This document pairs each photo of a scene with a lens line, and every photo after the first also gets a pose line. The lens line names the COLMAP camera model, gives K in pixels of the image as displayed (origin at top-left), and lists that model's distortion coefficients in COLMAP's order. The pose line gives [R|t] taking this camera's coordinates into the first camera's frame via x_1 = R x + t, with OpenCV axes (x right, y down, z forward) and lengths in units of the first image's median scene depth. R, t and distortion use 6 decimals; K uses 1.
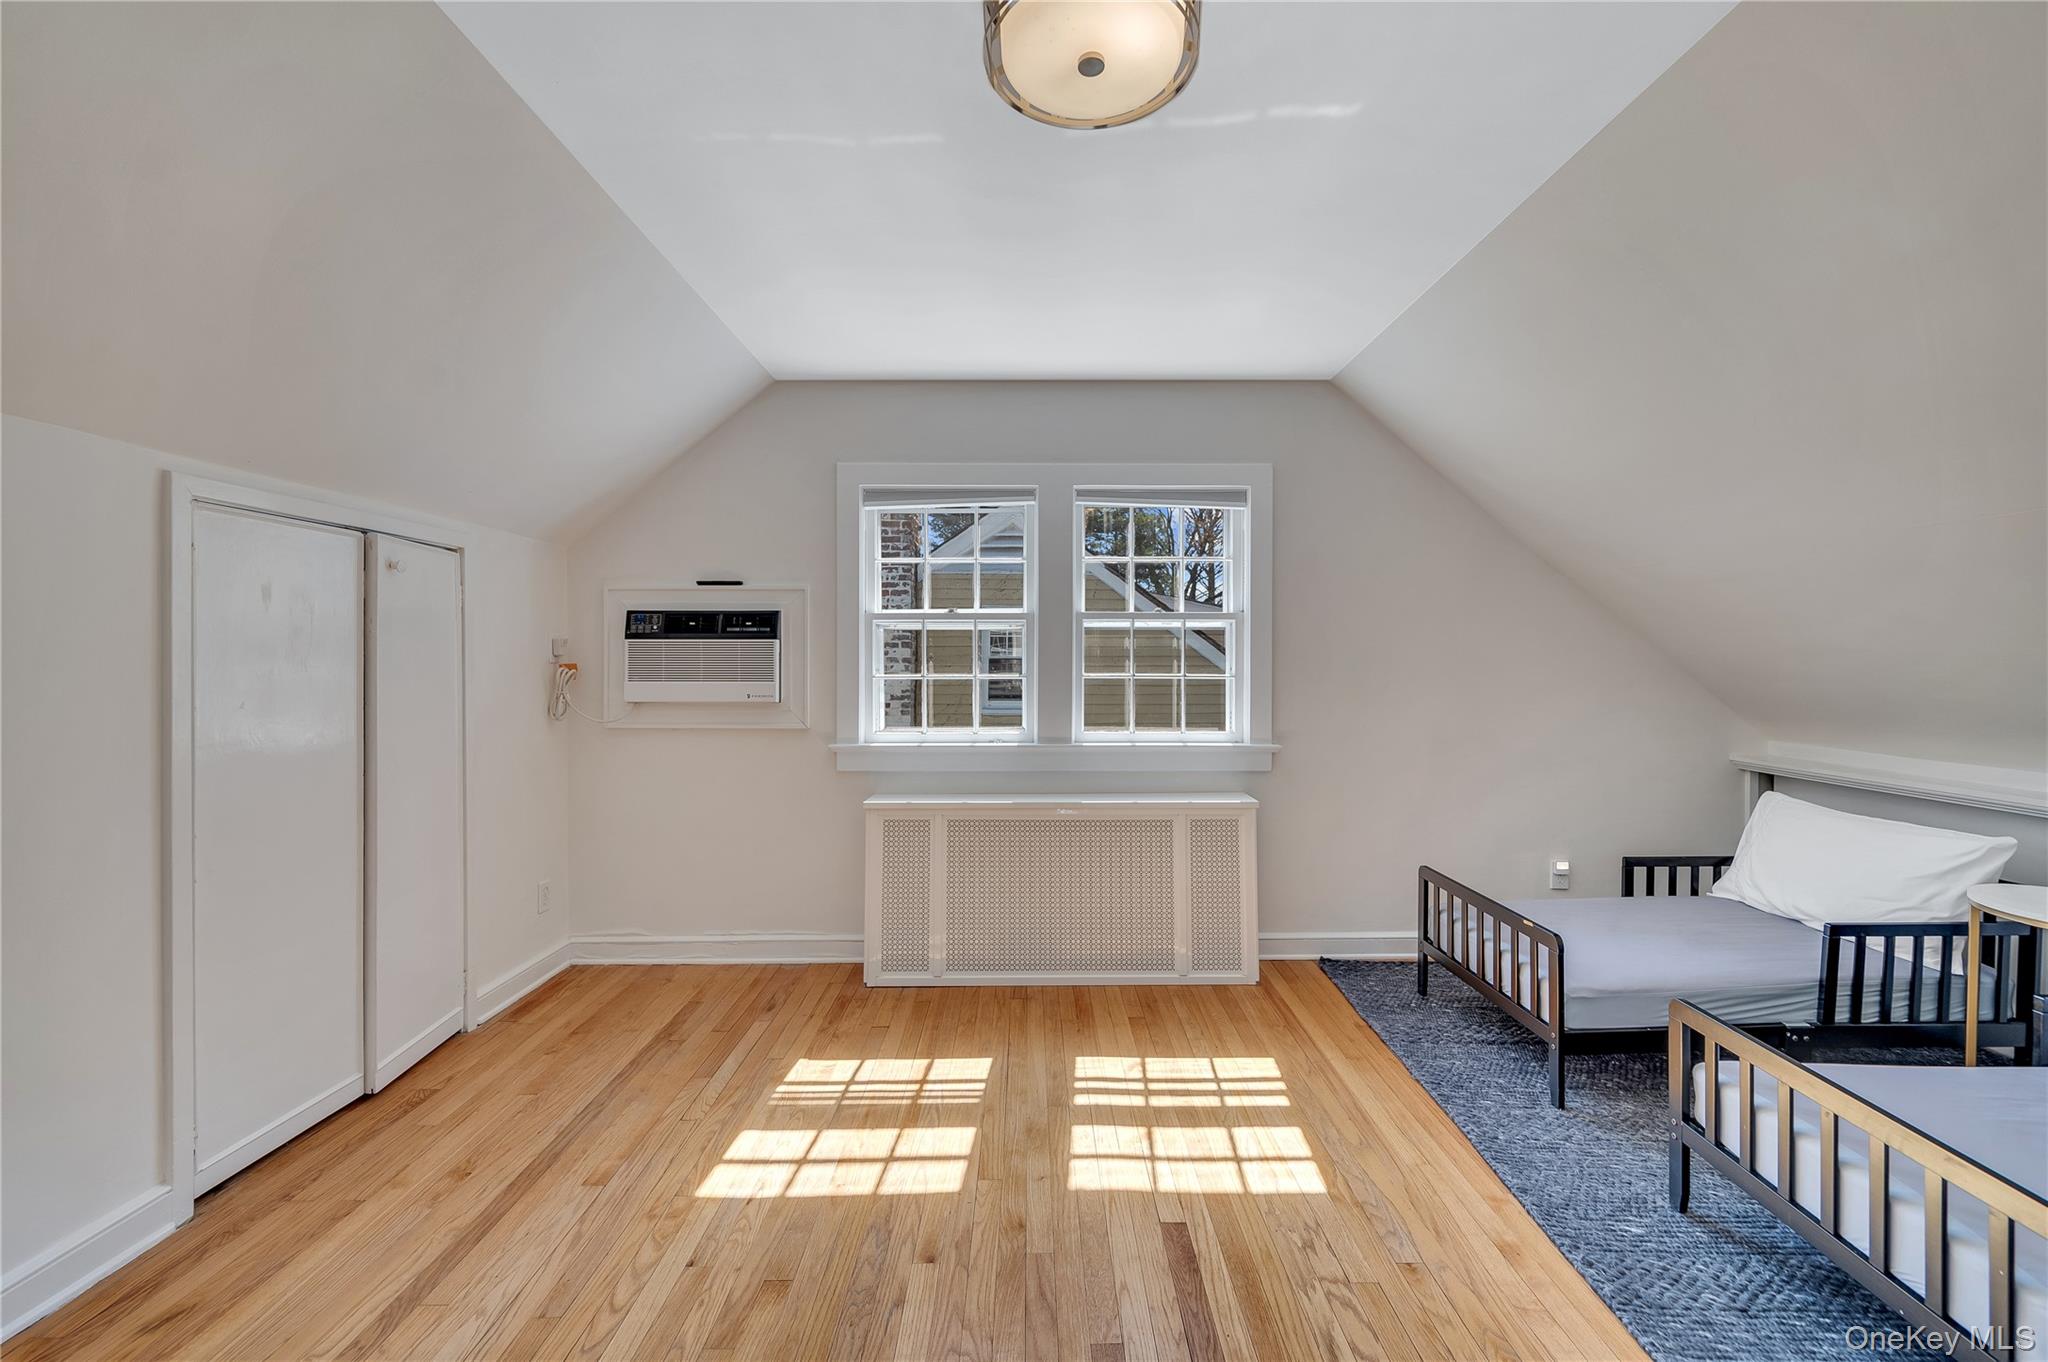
lens RADIAL K [[807.0, 0, 1043.6], [0, 807.0, 670.2], [0, 0, 1]] dist [0.000124, -0.000336]
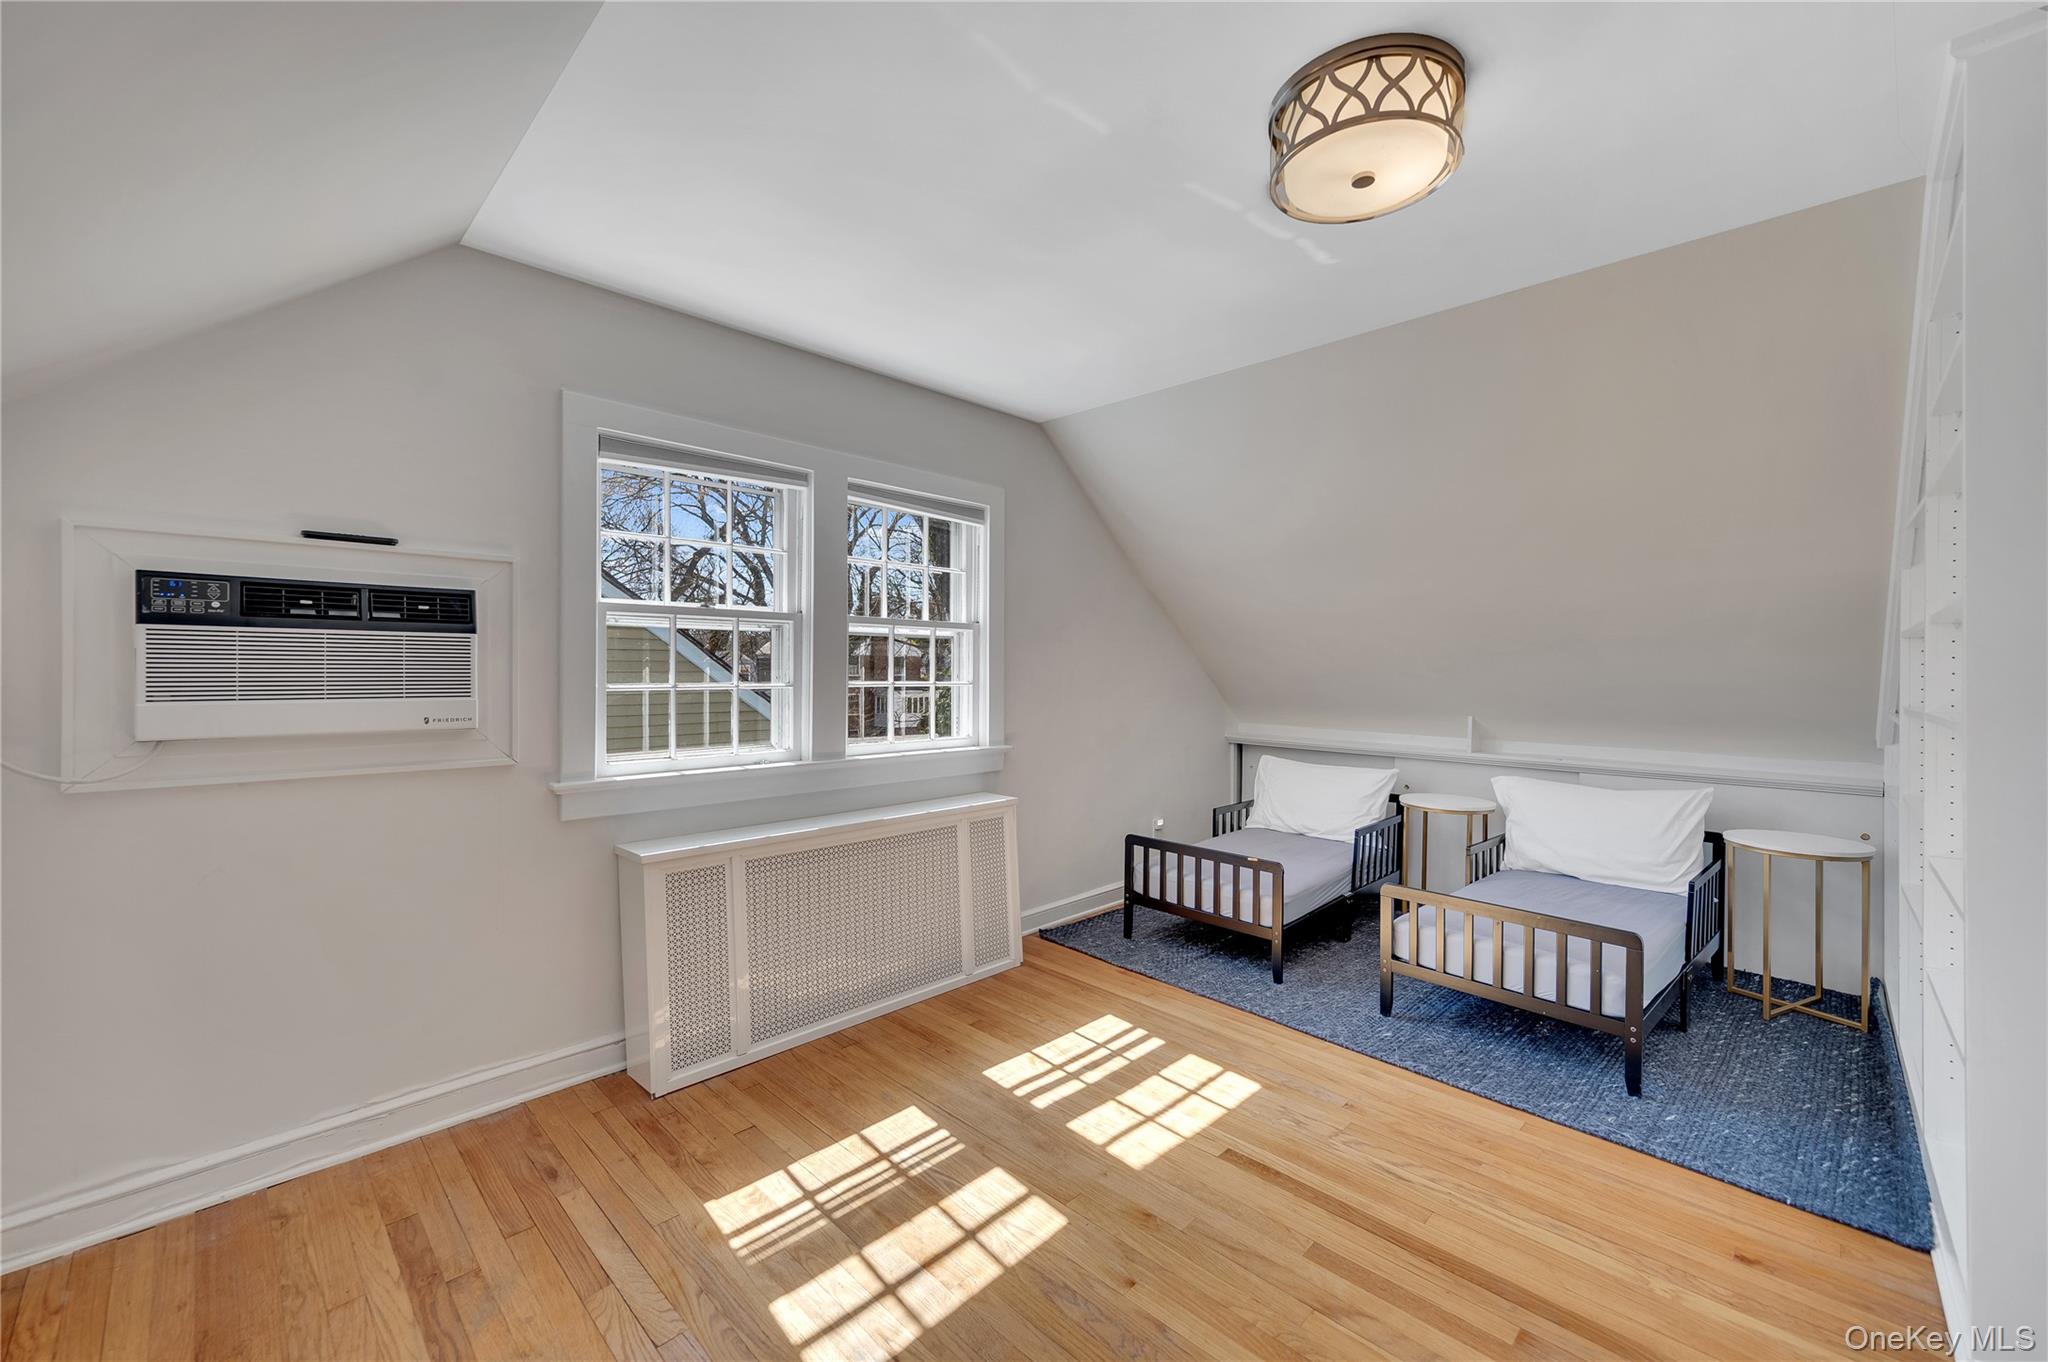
lens RADIAL K [[807.0, 0, 1042.6], [0, 807.0, 678.5], [0, 0, 1]] dist [0.000124, -0.000336]
pose [[0.708023, -0.003749, 0.706180, -0.505179], [-0.001348, 0.999977, 0.006660, -0.006862], [-0.706188, -0.005667, 0.708001, 0.213652]]
